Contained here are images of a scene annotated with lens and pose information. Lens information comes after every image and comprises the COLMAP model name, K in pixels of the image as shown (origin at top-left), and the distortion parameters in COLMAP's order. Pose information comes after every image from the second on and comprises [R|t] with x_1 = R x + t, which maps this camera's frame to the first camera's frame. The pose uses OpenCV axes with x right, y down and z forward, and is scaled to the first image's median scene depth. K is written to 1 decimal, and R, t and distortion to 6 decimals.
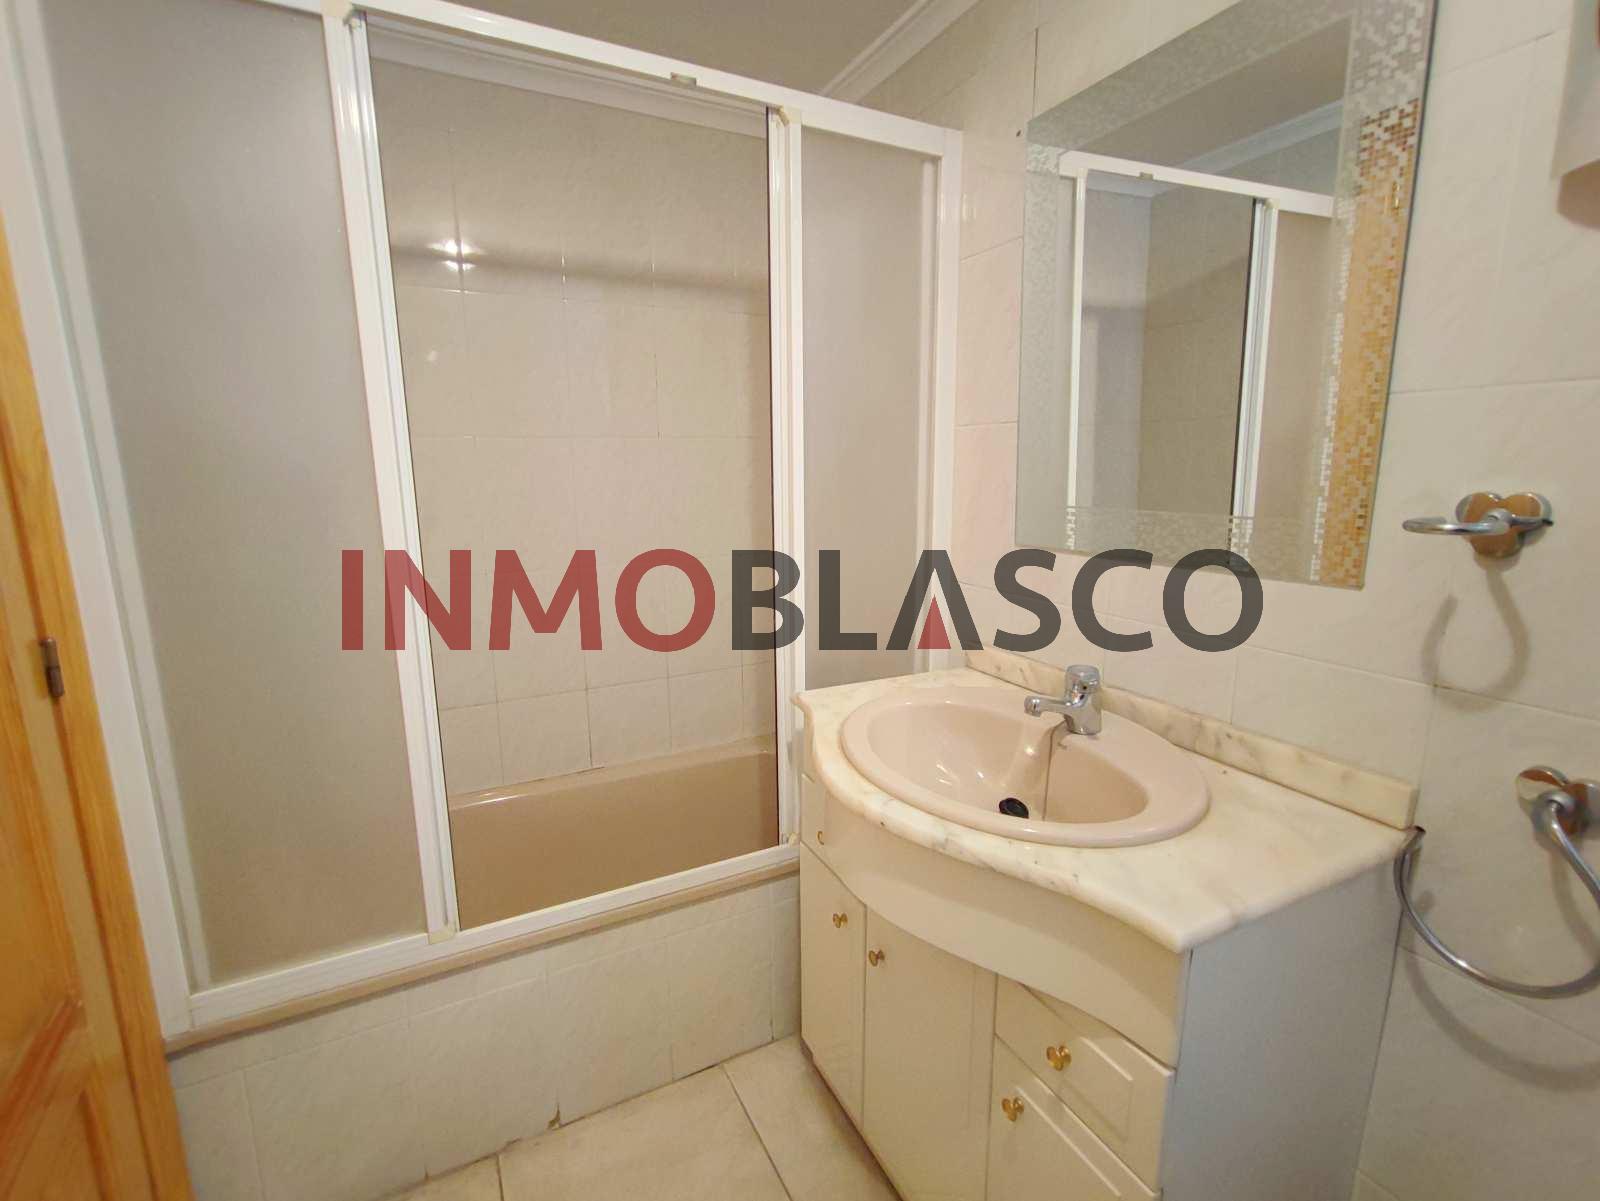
lens RADIAL K [[737.0, 0, 797.5], [0, 737.0, 599.4], [0, 0, 1]] dist [-0.012758, 0.009889]
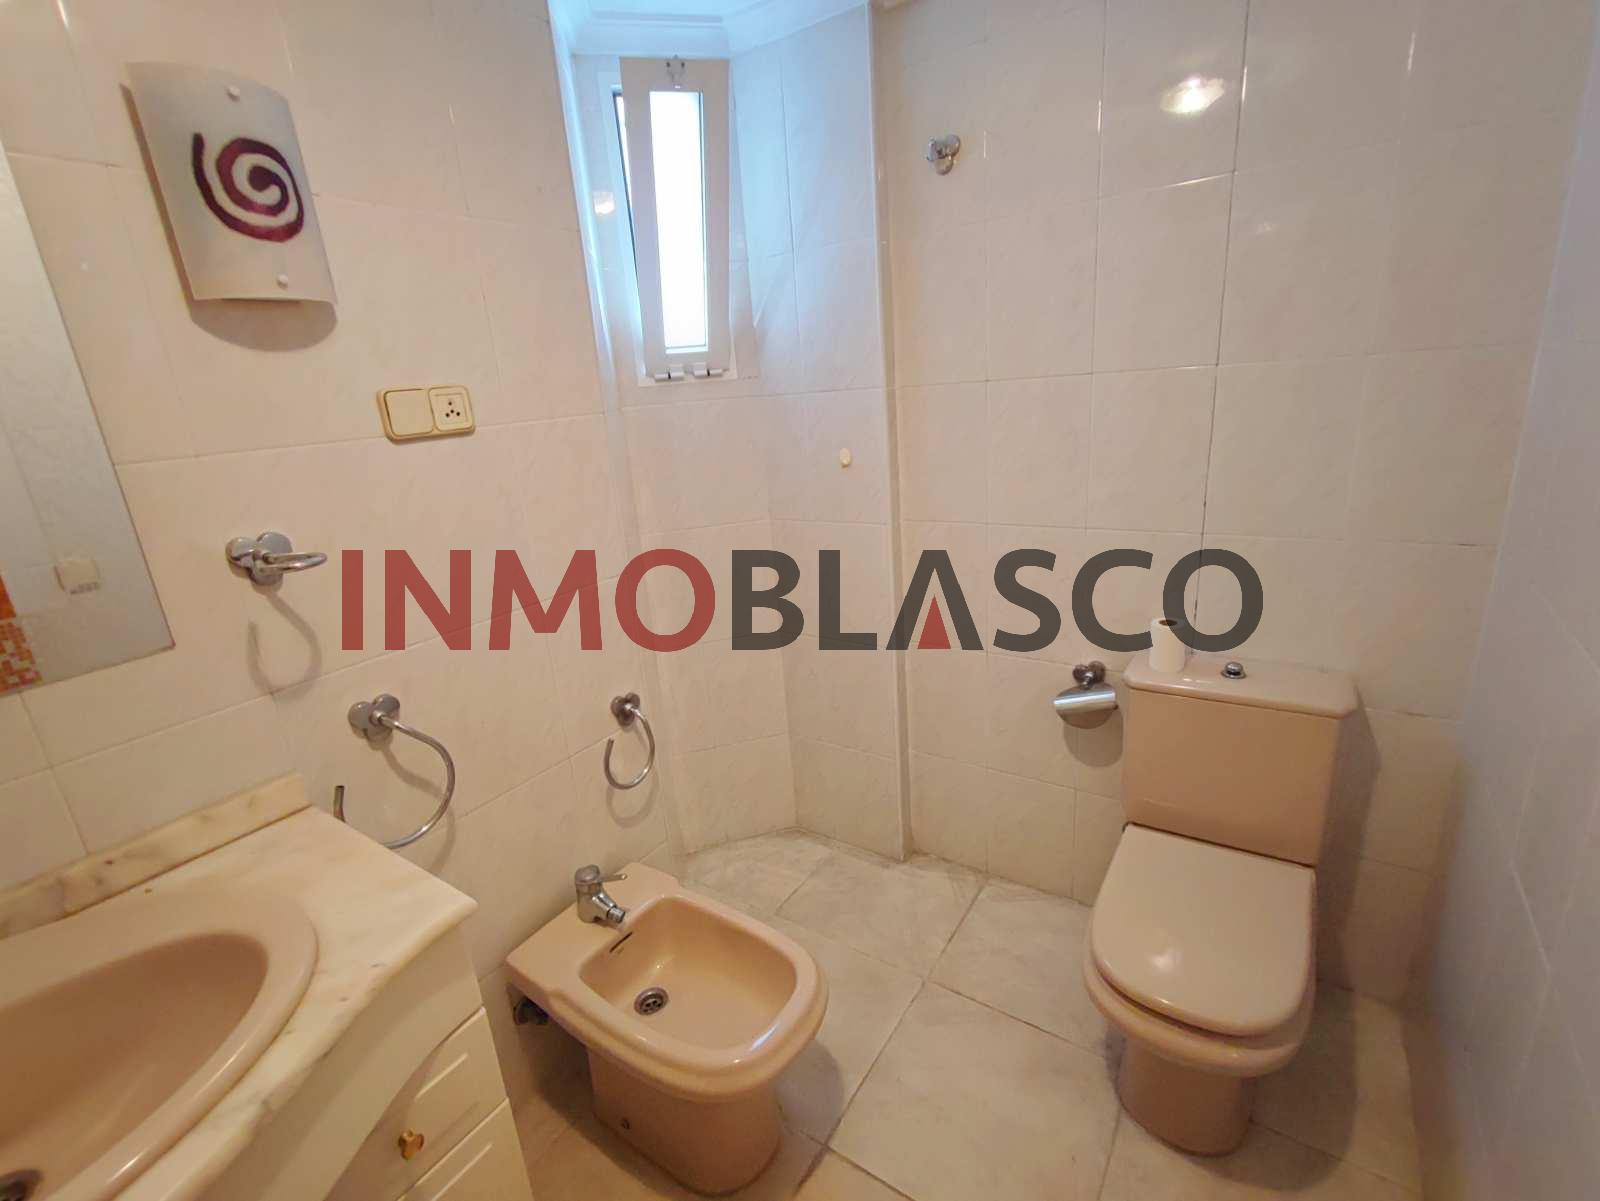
lens RADIAL K [[737.0, 0, 797.5], [0, 737.0, 599.4], [0, 0, 1]] dist [-0.012758, 0.009889]
pose [[-0.480884, -0.213398, 0.850419, -0.532060], [0.236602, 0.902363, 0.360223, -0.242184], [-0.844257, 0.374436, -0.383442, 0.626002]]
